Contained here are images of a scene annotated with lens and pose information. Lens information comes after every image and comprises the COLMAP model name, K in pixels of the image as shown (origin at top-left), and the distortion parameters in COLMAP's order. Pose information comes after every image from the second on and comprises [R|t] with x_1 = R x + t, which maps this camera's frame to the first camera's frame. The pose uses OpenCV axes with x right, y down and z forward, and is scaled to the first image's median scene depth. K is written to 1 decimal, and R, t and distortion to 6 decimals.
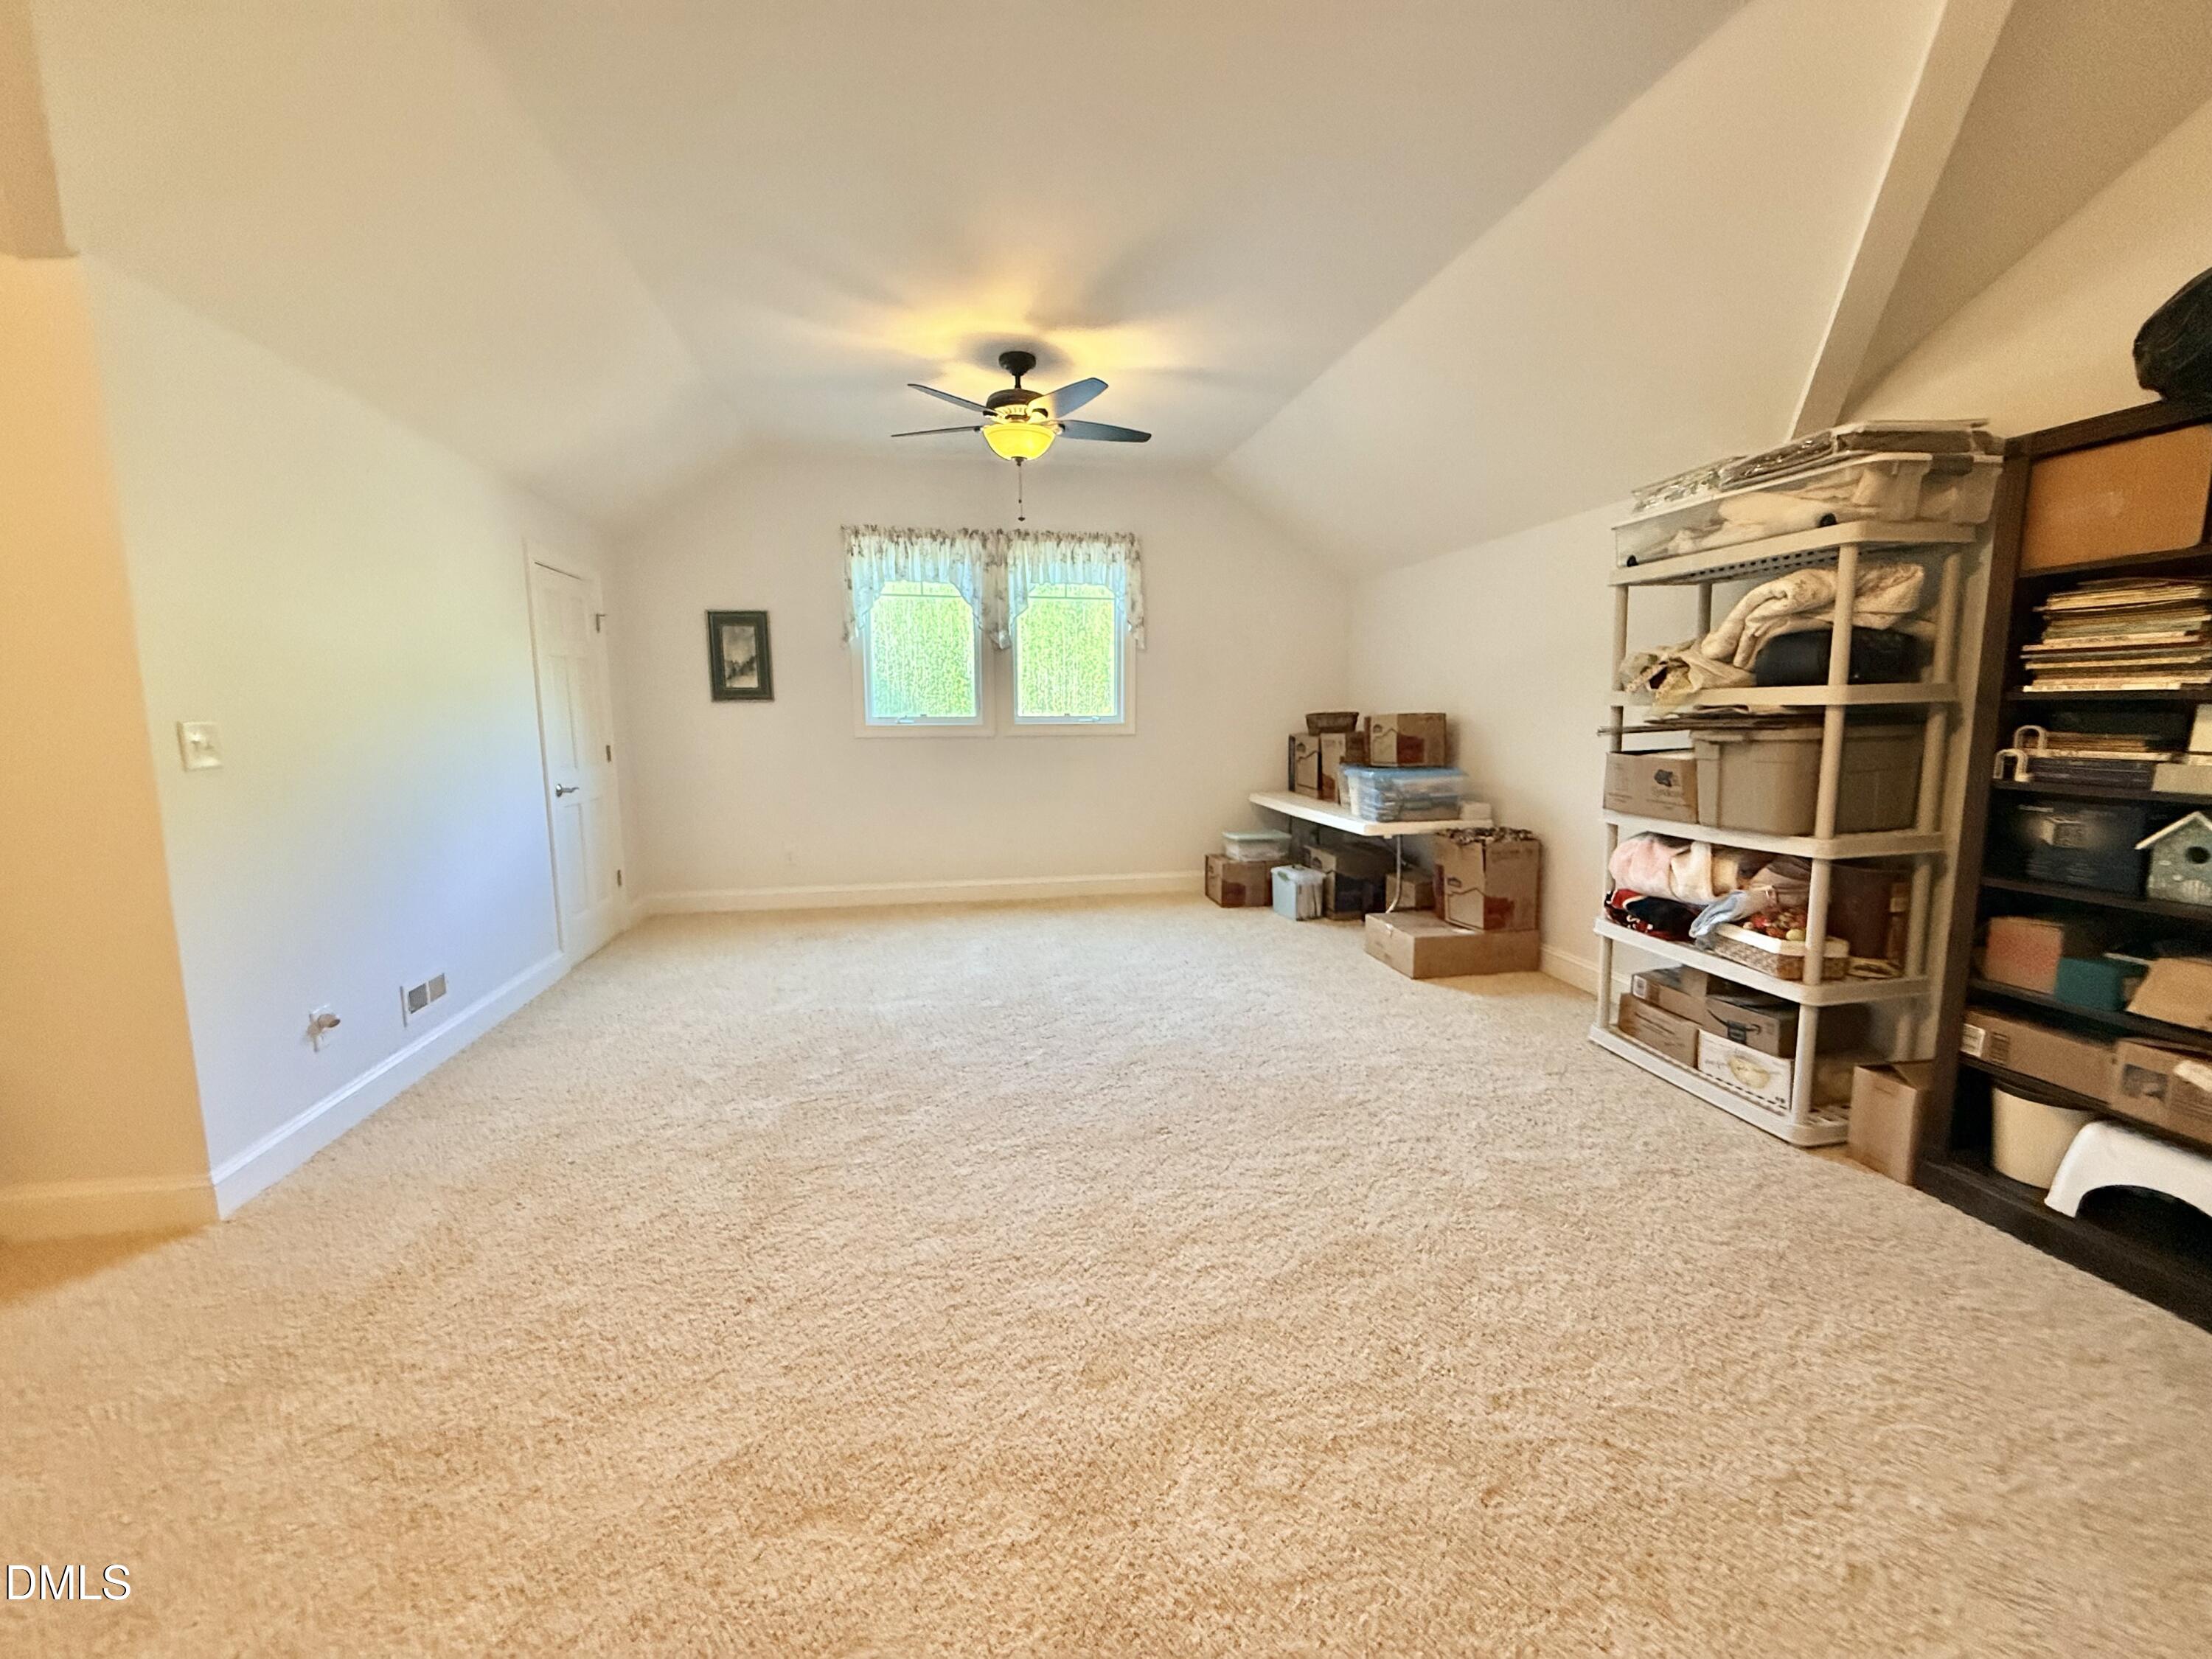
lens RADIAL K [[884.5, 0, 1099.9], [0, 884.5, 827.9], [0, 0, 1]] dist [0.002453, 0.000193]
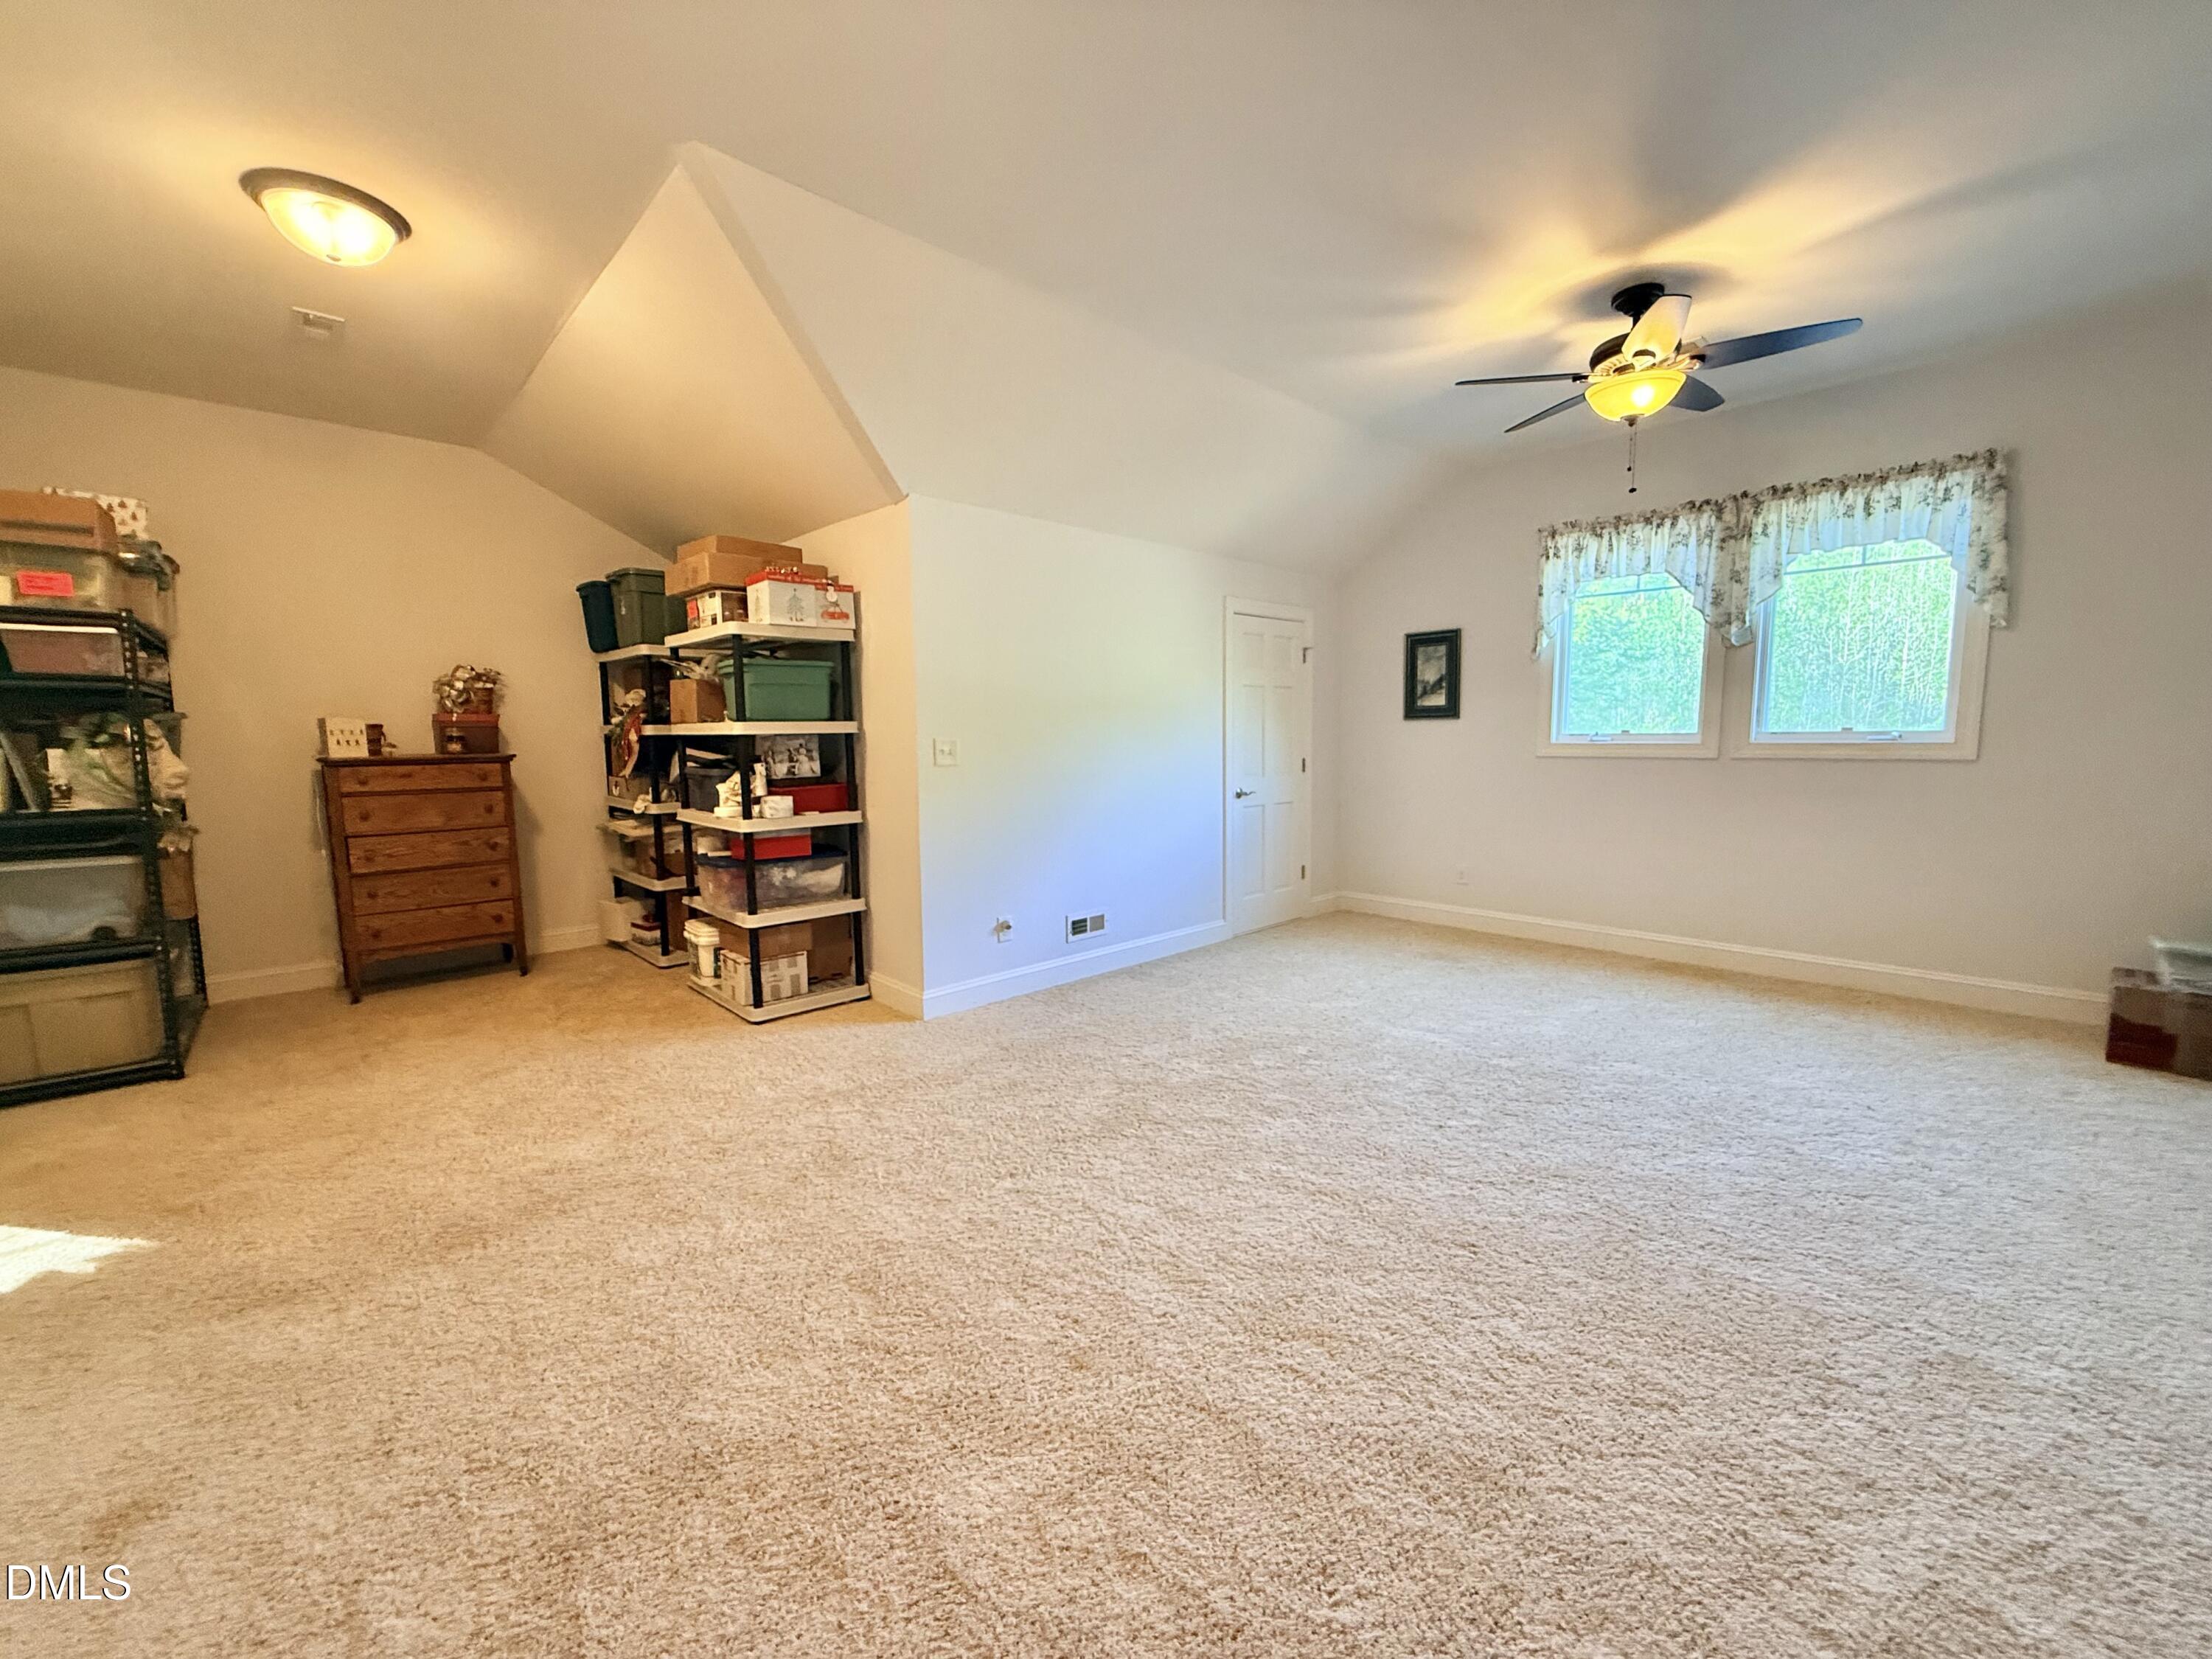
lens RADIAL K [[884.5, 0, 1099.3], [0, 884.5, 828.9], [0, 0, 1]] dist [0.002453, 0.000193]
pose [[0.540861, 0.088480, -0.836445, 0.330218], [-0.102735, 0.993955, 0.038711, -0.020655], [0.834814, 0.064995, 0.546682, 0.157475]]
